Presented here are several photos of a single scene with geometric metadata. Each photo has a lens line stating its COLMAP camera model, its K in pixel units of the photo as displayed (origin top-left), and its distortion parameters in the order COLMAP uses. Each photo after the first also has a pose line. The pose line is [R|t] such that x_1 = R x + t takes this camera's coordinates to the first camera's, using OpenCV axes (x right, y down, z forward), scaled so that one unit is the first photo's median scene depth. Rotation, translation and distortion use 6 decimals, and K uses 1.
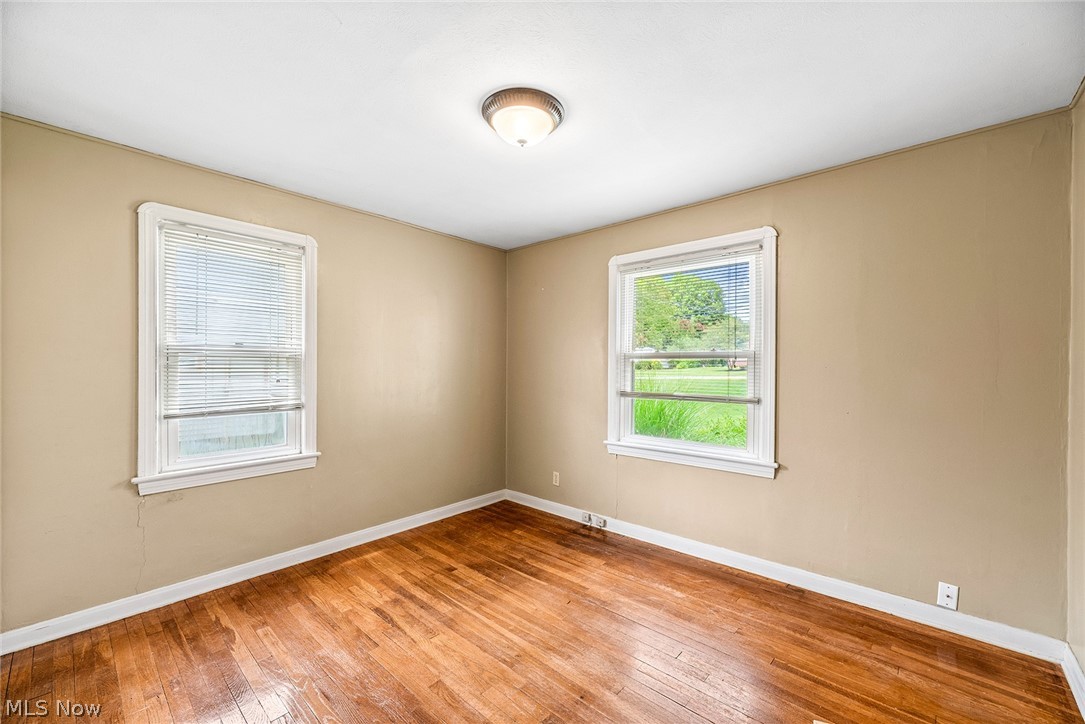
lens RADIAL K [[437.2, 0, 542.5], [0, 437.2, 367.4], [0, 0, 1]] dist [-0.000187, -0.000023]
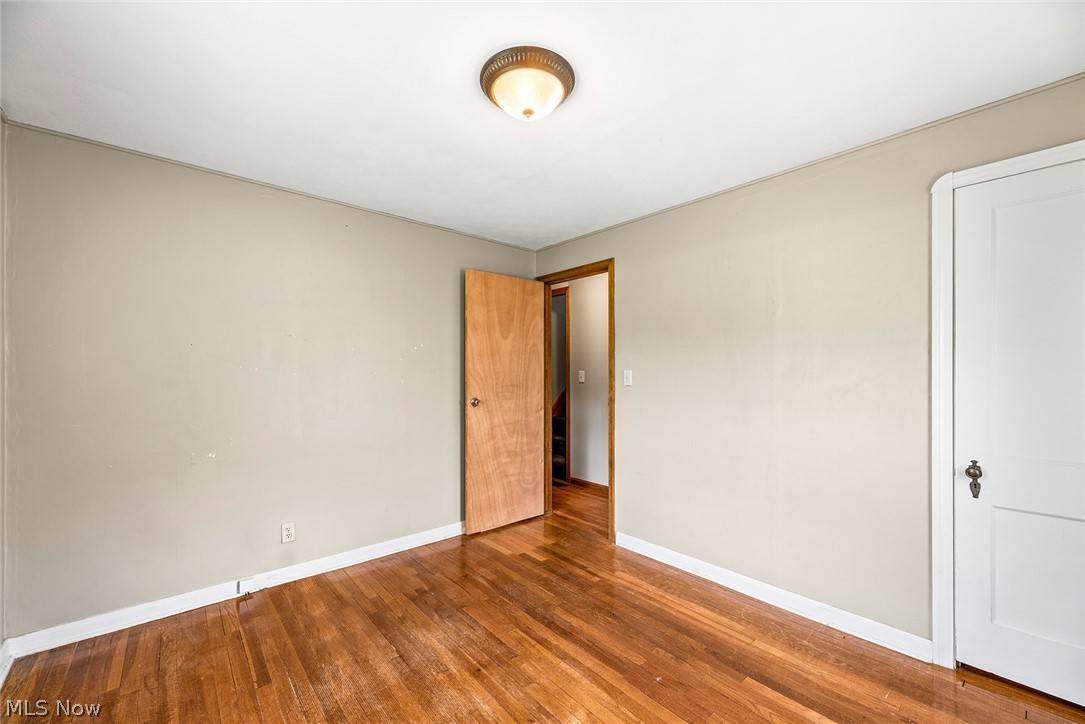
lens RADIAL K [[437.2, 0, 542.5], [0, 437.2, 367.4], [0, 0, 1]] dist [-0.000187, -0.000023]
pose [[-0.992488, -0.000578, 0.122343, -0.190218], [-0.000453, 0.999999, 0.001050, -0.014698], [-0.122344, 0.000987, -0.992487, 1.929813]]
